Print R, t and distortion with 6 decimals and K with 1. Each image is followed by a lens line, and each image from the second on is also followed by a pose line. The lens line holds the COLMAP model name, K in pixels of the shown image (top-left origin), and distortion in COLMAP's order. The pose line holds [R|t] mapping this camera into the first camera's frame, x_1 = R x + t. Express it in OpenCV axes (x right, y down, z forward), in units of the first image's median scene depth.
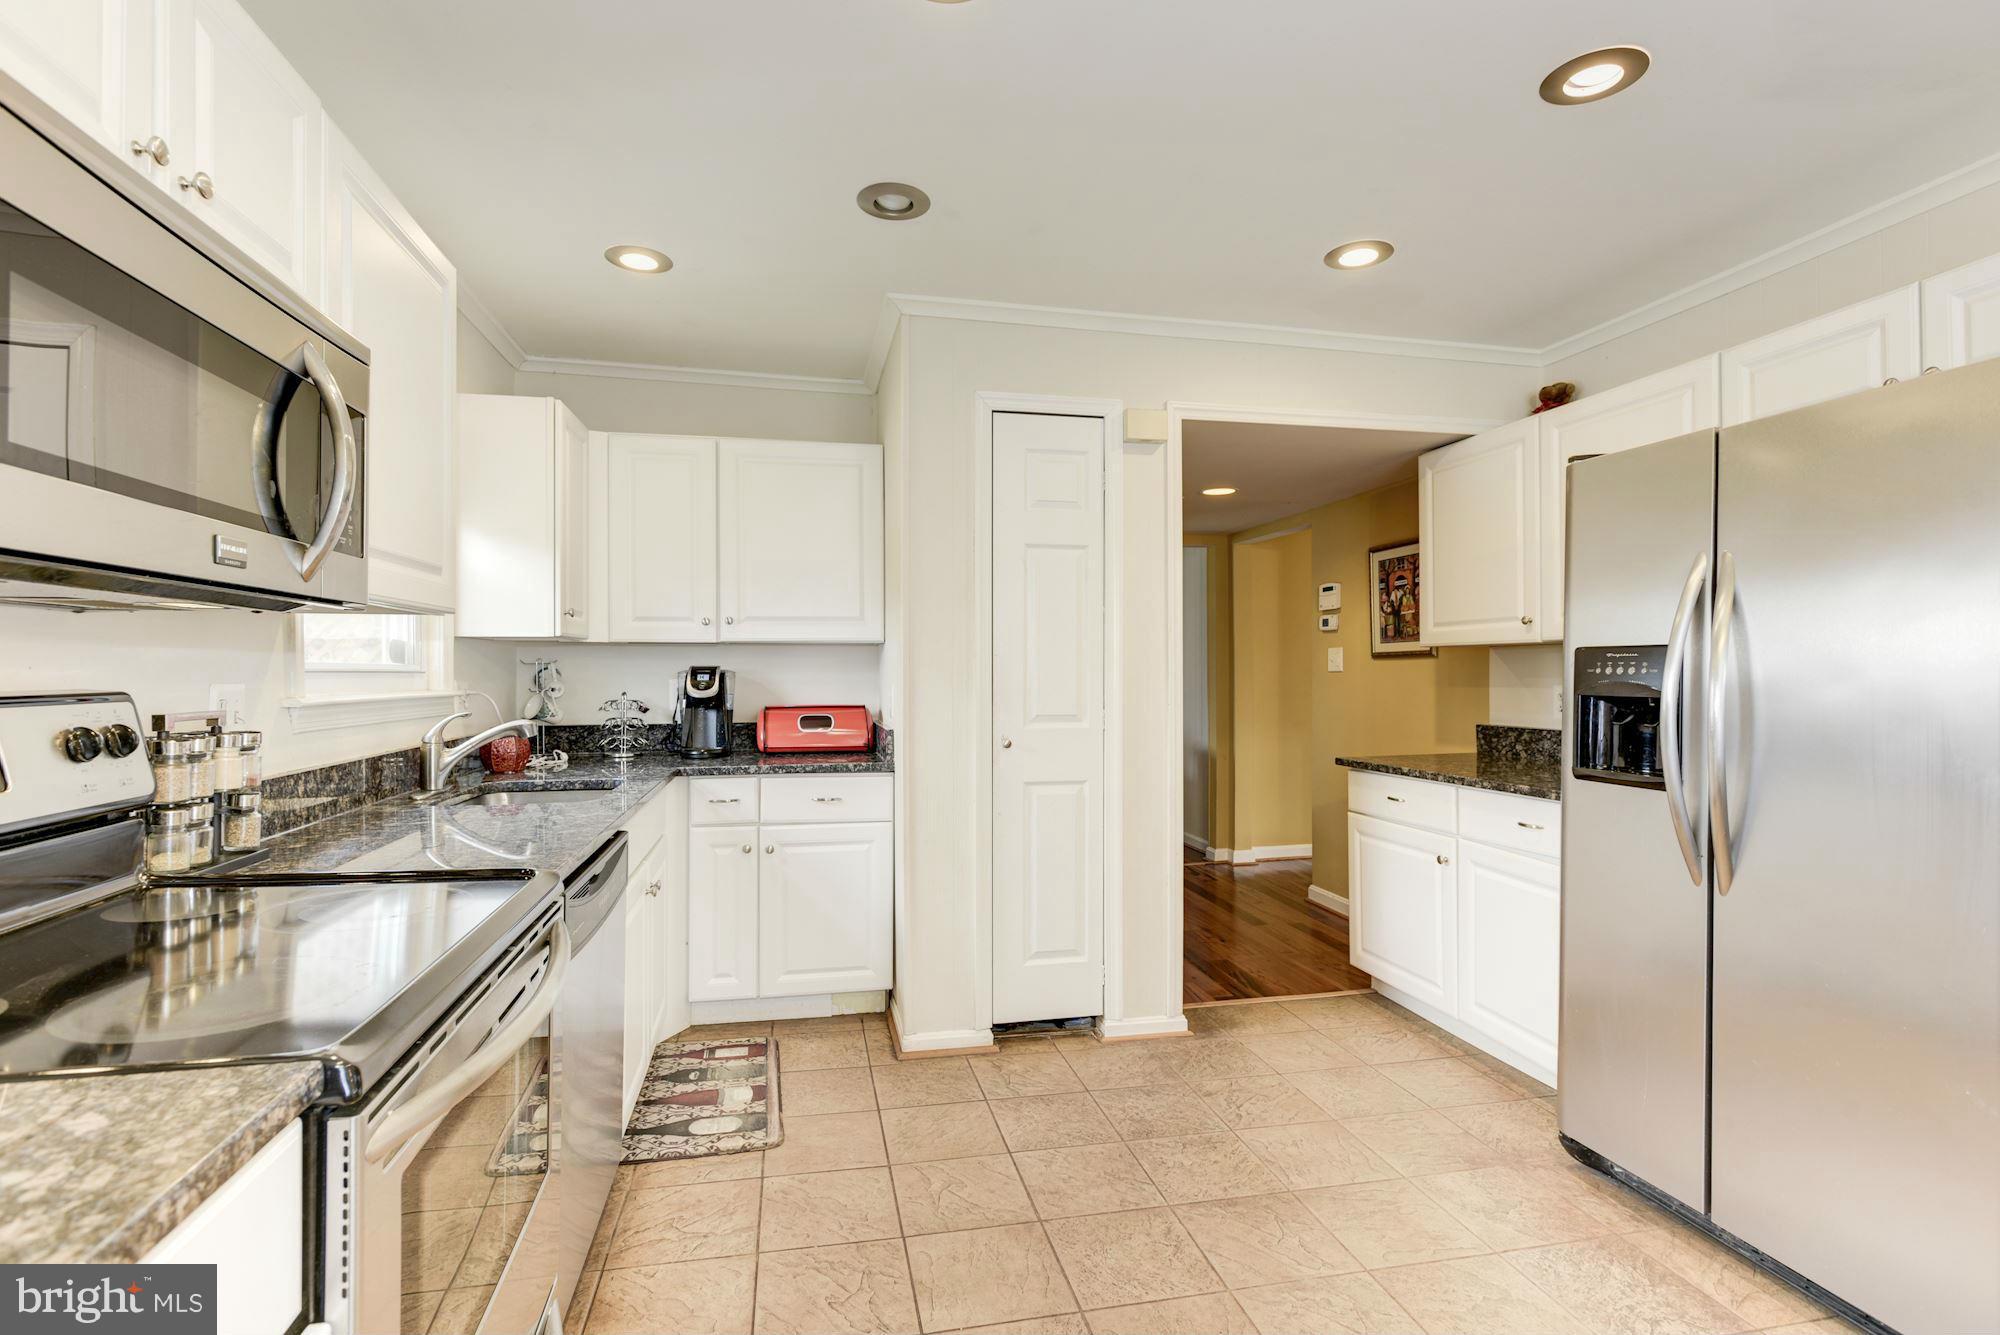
lens RADIAL K [[938.9, 0, 996.2], [0, 938.9, 669.6], [0, 0, 1]] dist [-0.000596, -0.000199]
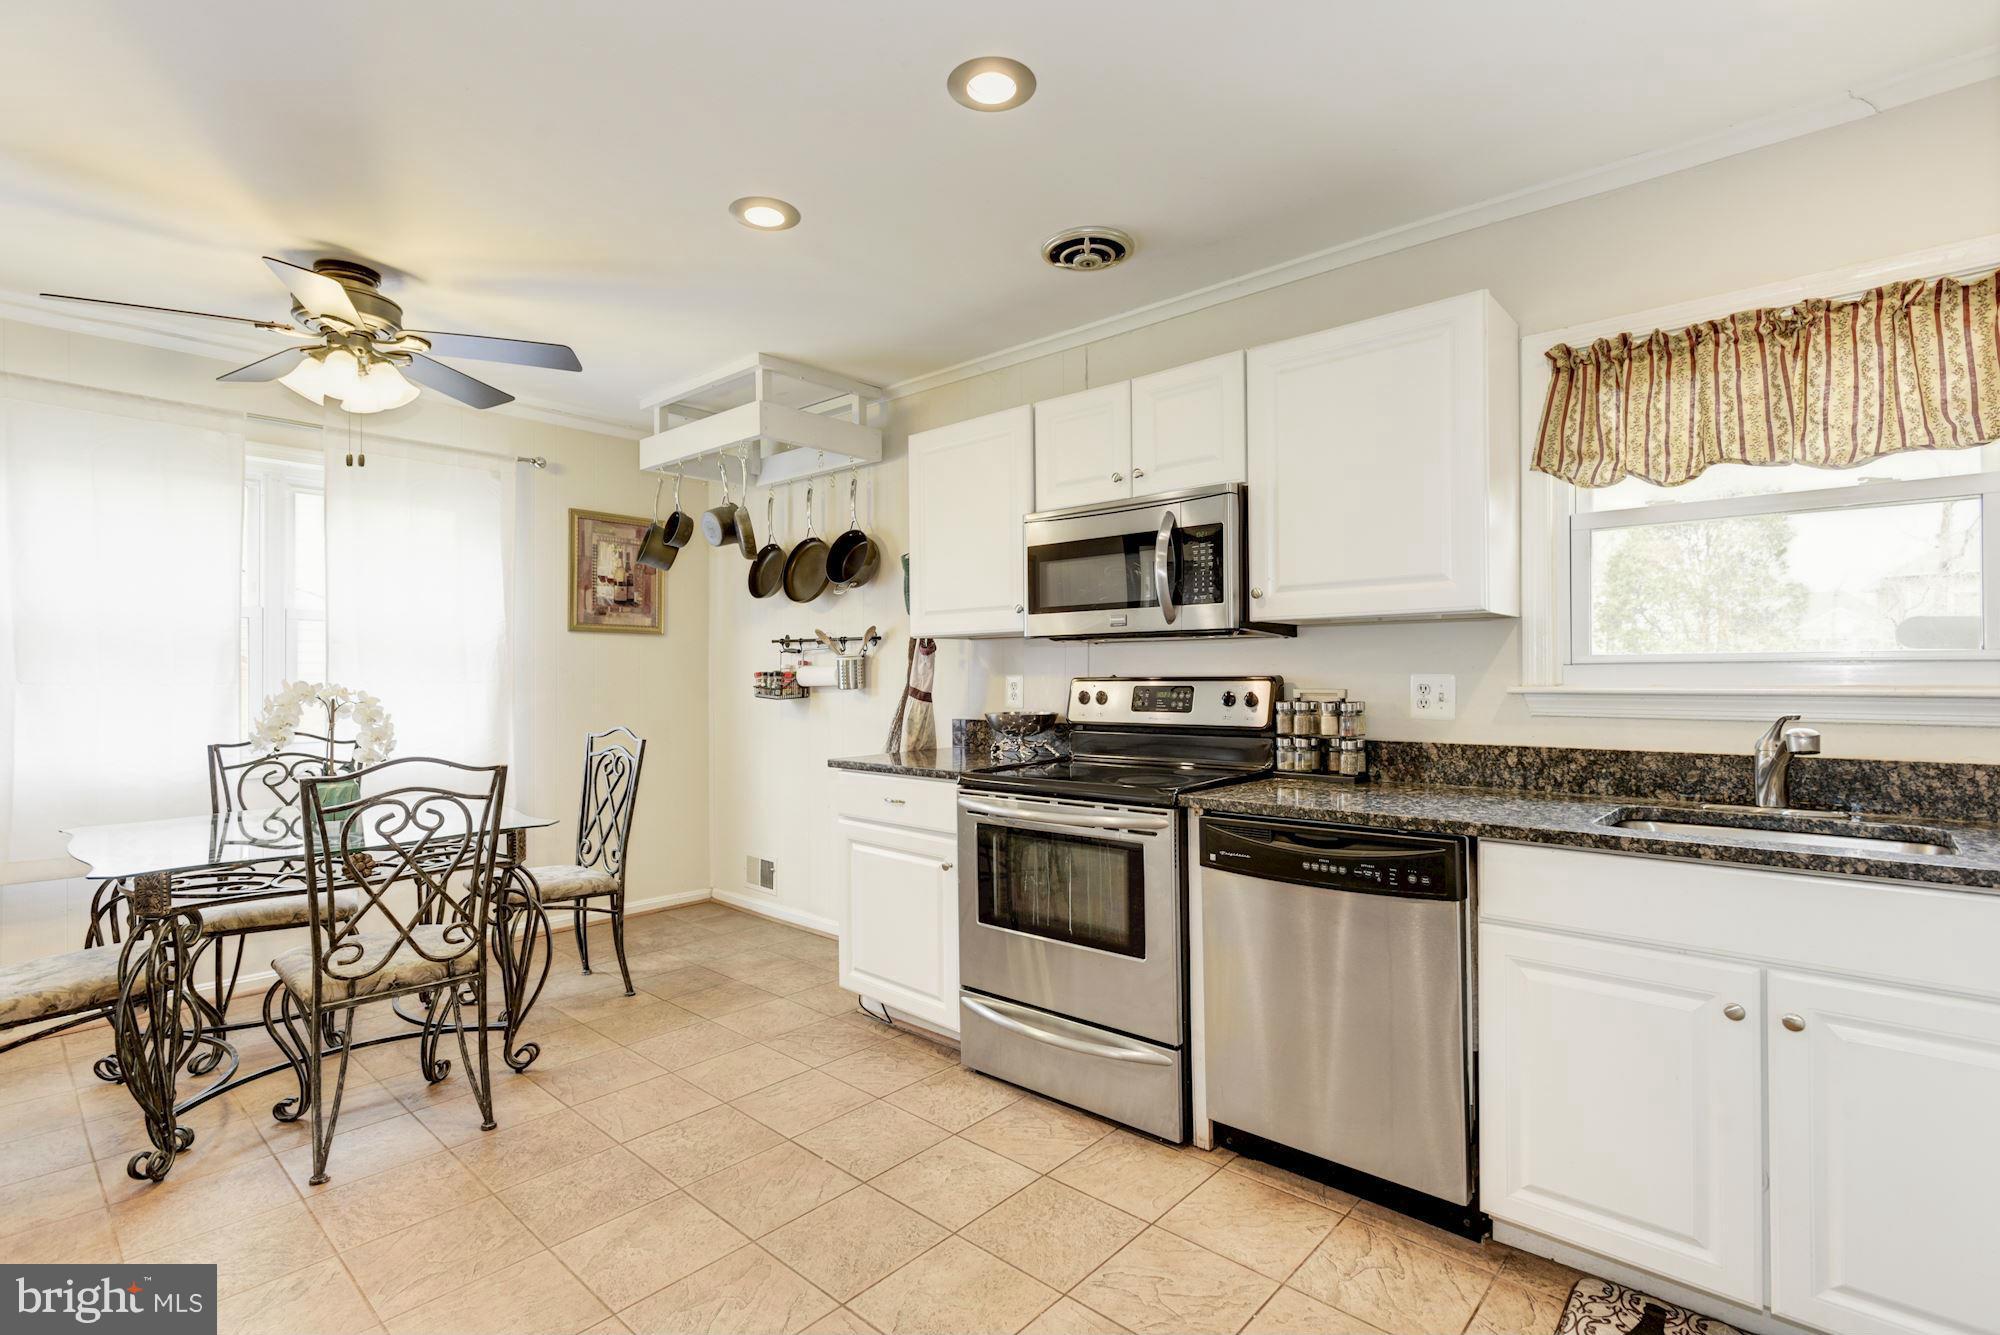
lens RADIAL K [[938.9, 0, 986.9], [0, 938.9, 665.4], [0, 0, 1]] dist [-0.000596, -0.000199]
pose [[-0.815435, -0.001074, -0.578847, 0.345717], [0.007076, 0.999905, -0.011825, 0.008787], [0.578805, -0.013738, -0.815350, 1.045802]]
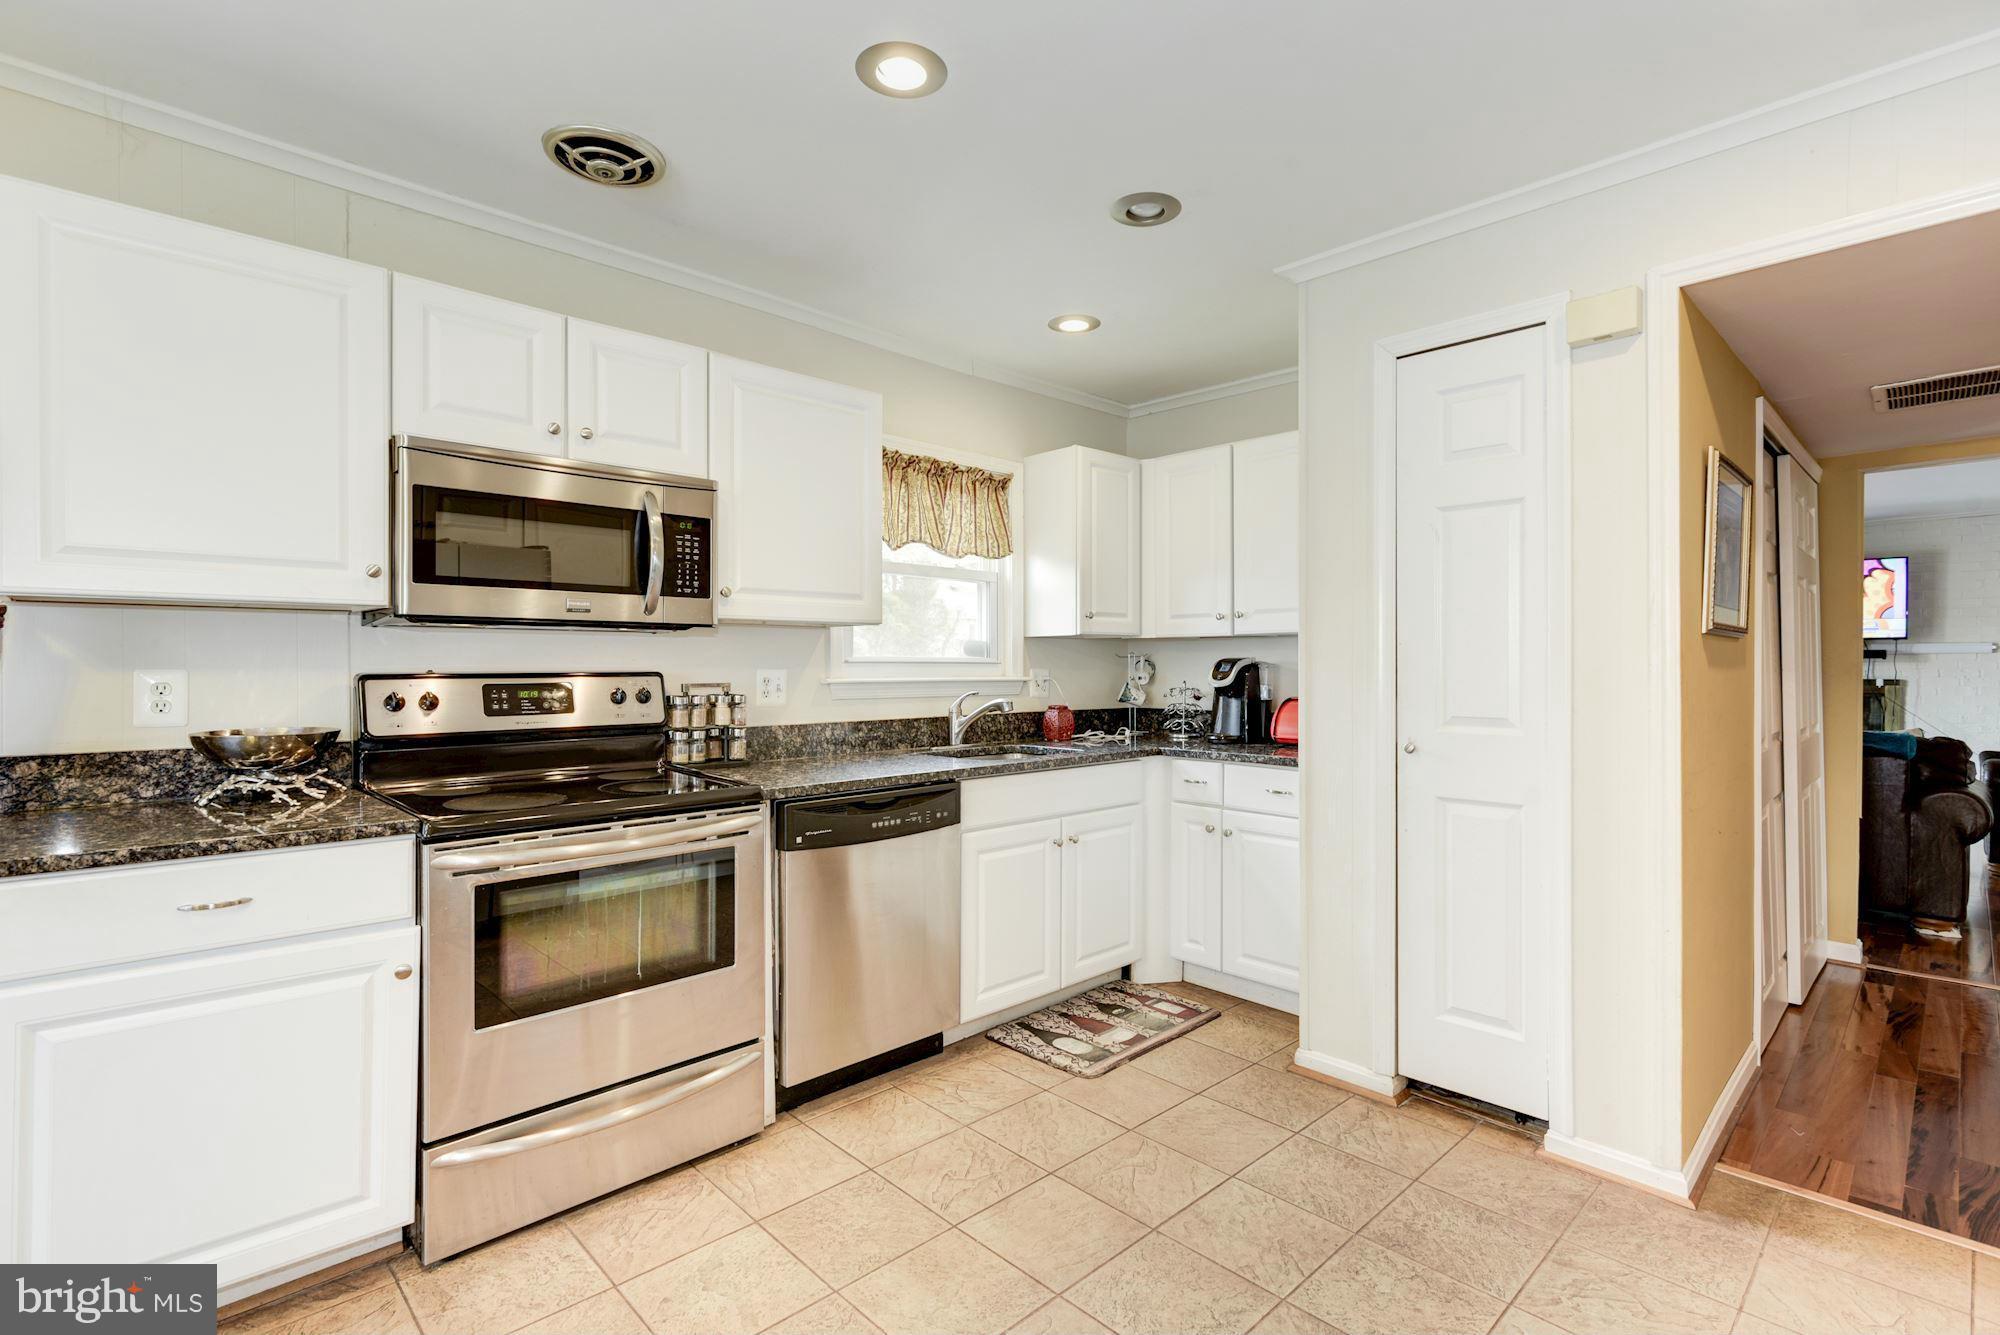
lens RADIAL K [[938.9, 0, 1002.8], [0, 938.9, 667.7], [0, 0, 1]] dist [-0.000596, -0.000199]
pose [[0.529084, 0.003666, -0.848561, 0.544272], [0.000956, 0.999987, 0.004916, 0.002270], [0.848569, -0.003412, 0.529074, 0.248312]]
